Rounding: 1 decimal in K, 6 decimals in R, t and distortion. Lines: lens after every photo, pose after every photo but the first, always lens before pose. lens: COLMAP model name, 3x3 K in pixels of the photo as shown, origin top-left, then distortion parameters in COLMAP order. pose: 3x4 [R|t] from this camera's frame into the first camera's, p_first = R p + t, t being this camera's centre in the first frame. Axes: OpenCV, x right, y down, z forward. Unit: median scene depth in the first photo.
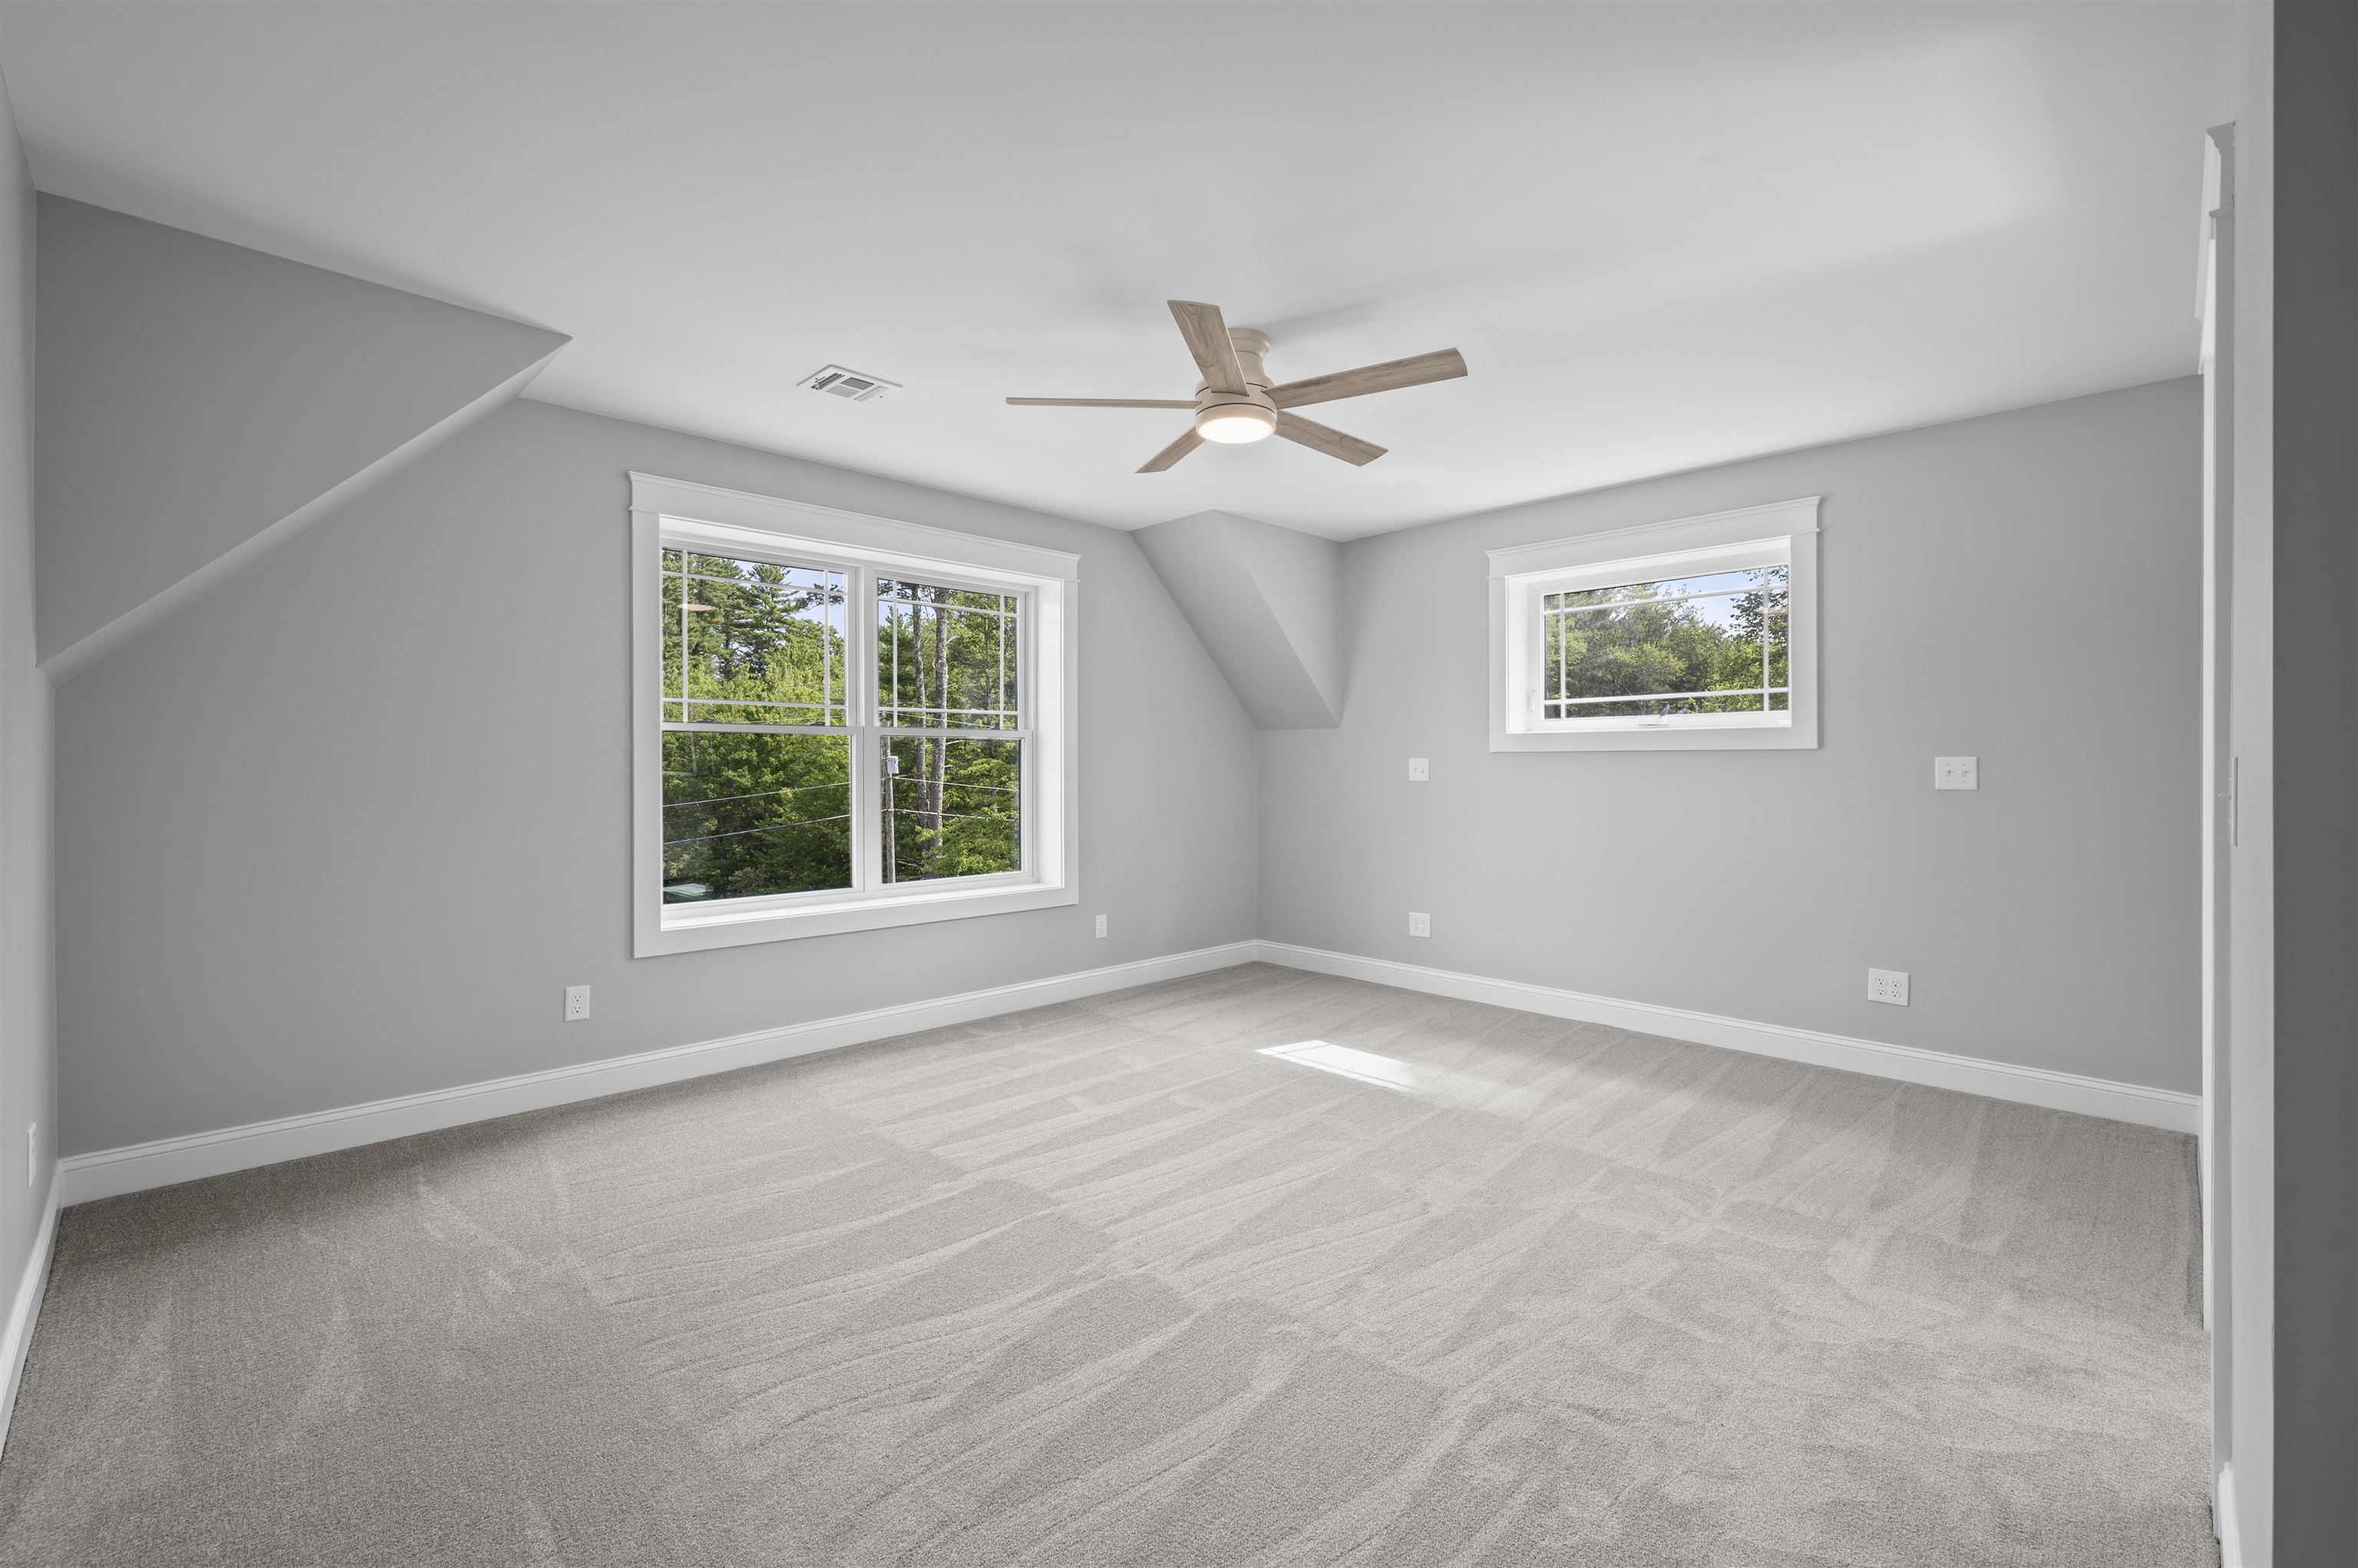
lens RADIAL K [[988.9, 0, 1179.8], [0, 988.9, 771.1], [0, 0, 1]] dist [-0.001488, -0.000182]
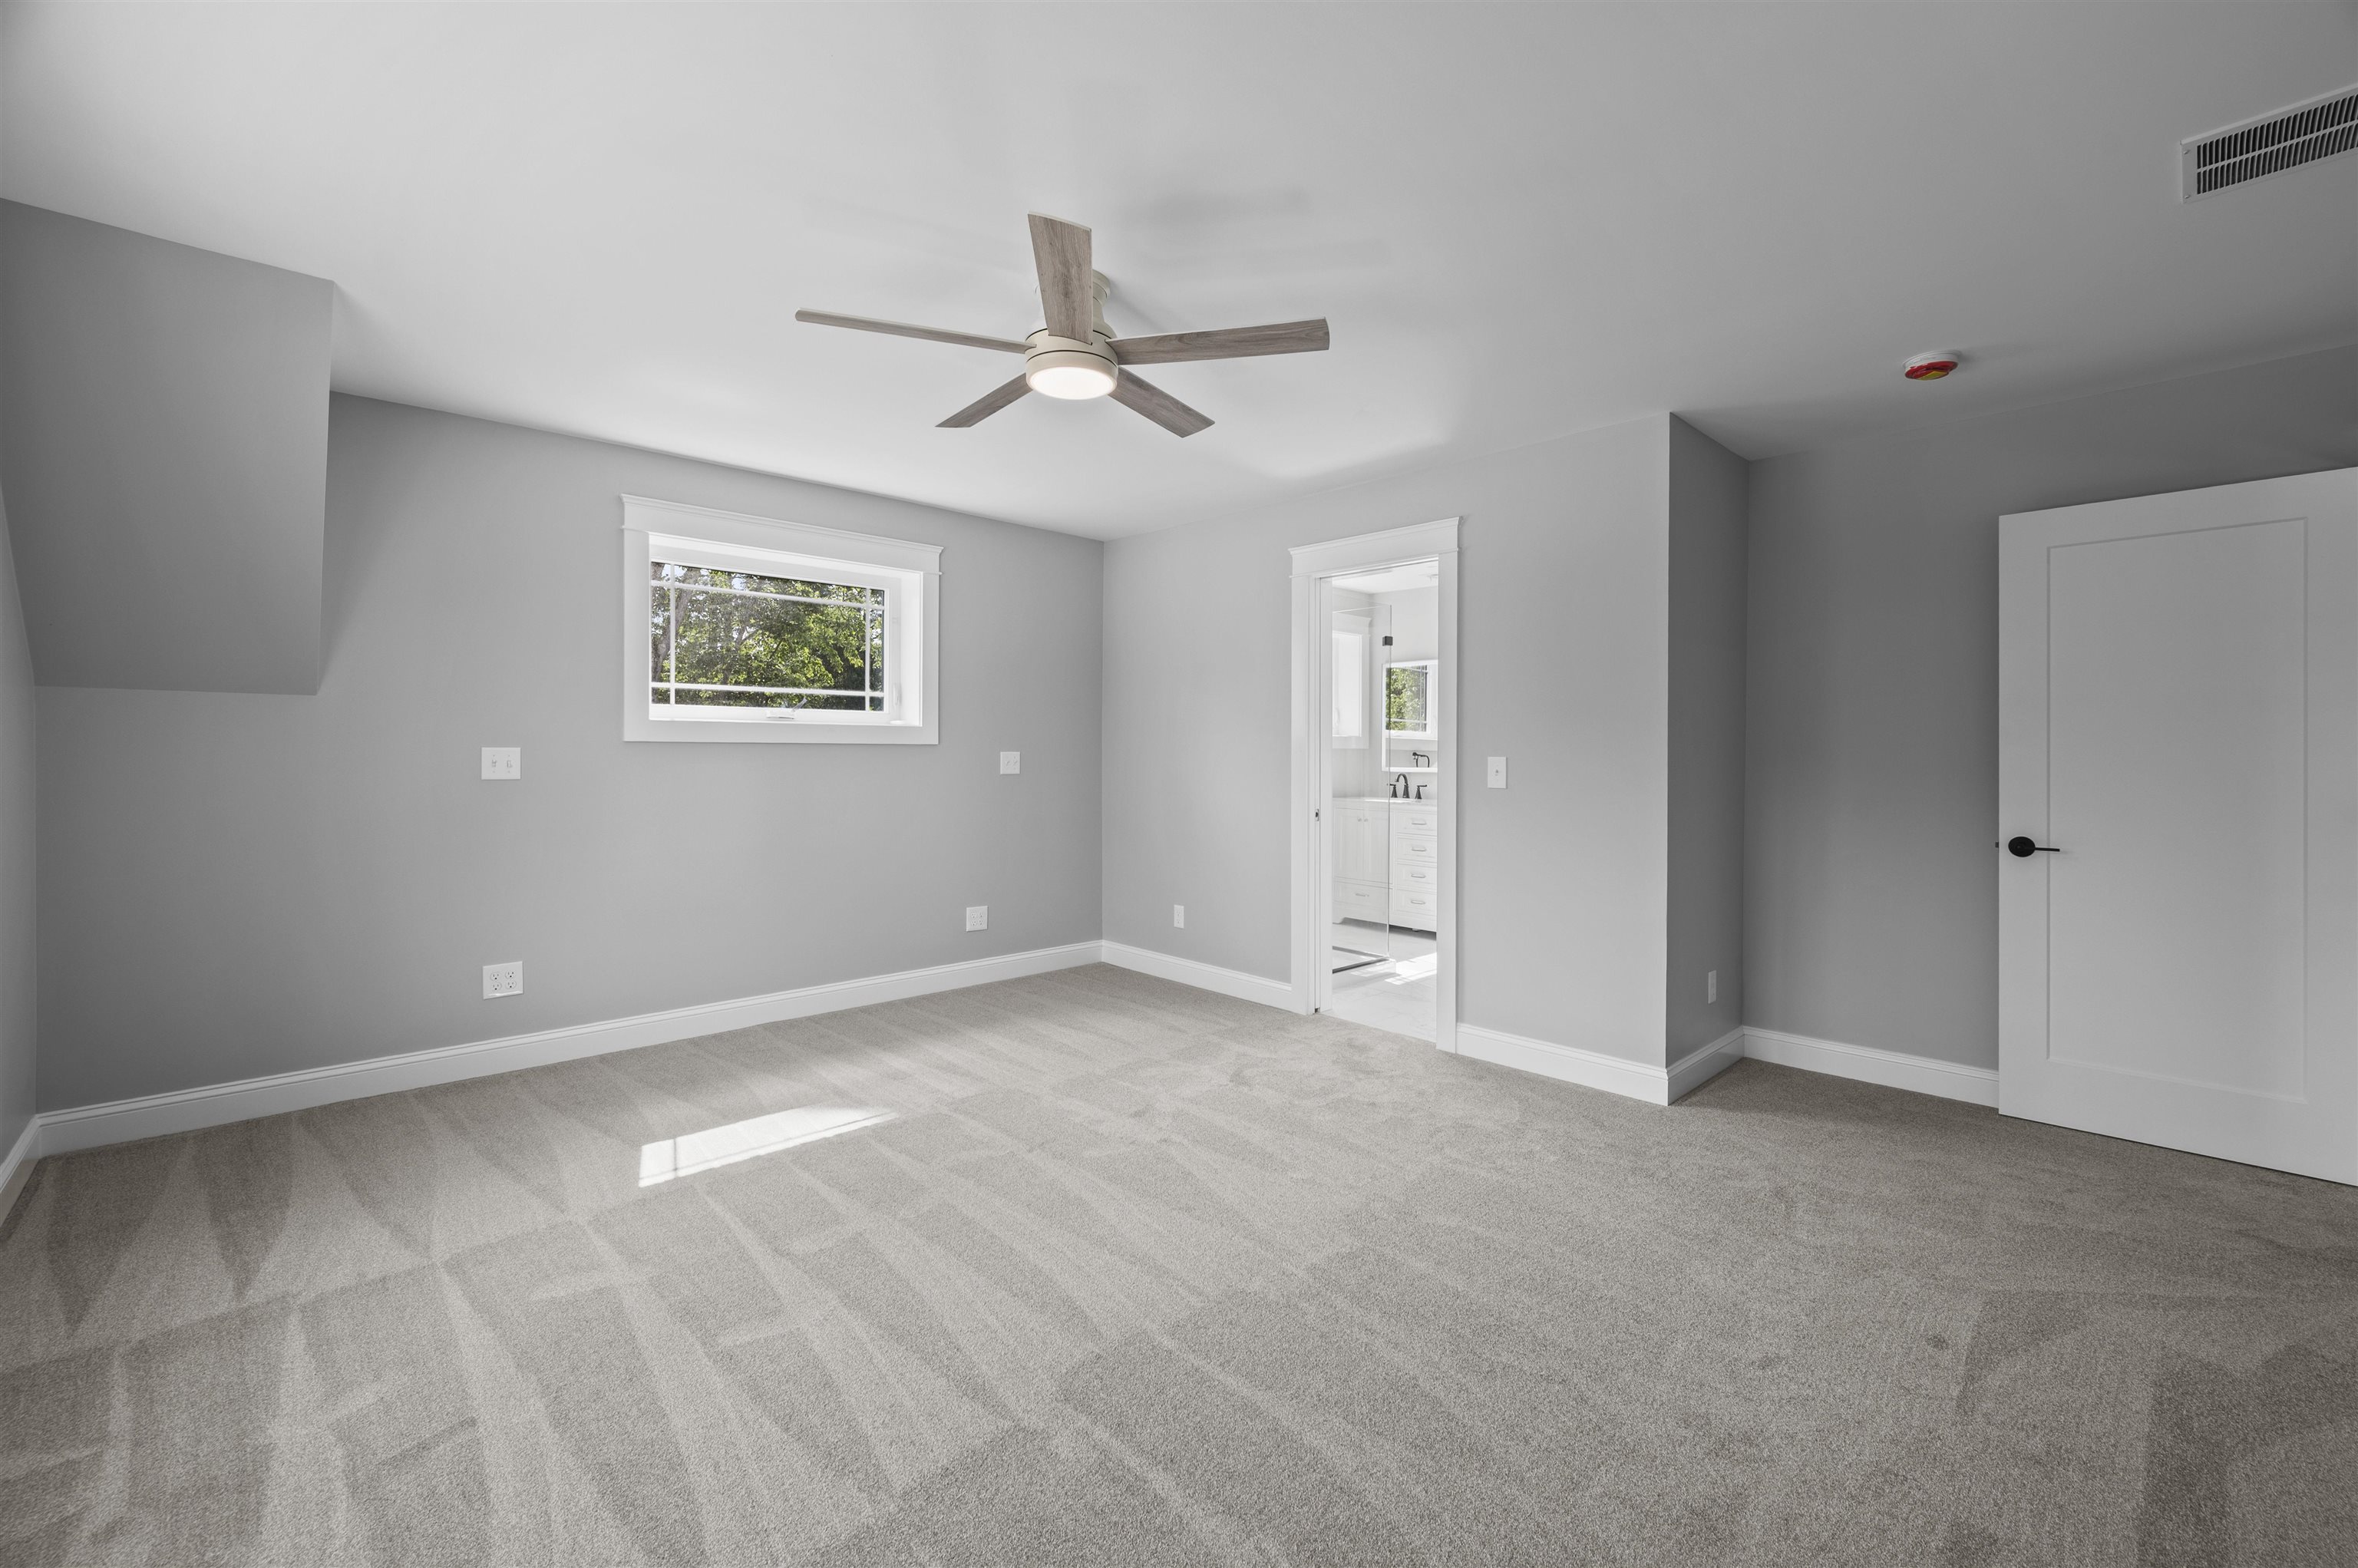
lens RADIAL K [[975.6, 0, 1178.8], [0, 975.6, 755.8], [0, 0, 1]] dist [0.001147, 0.000149]
pose [[0.019055, 0.001400, 0.999817, -0.585903], [0.004302, 0.999990, -0.001482, -0.004736], [-0.999809, 0.004329, 0.019049, 0.637171]]
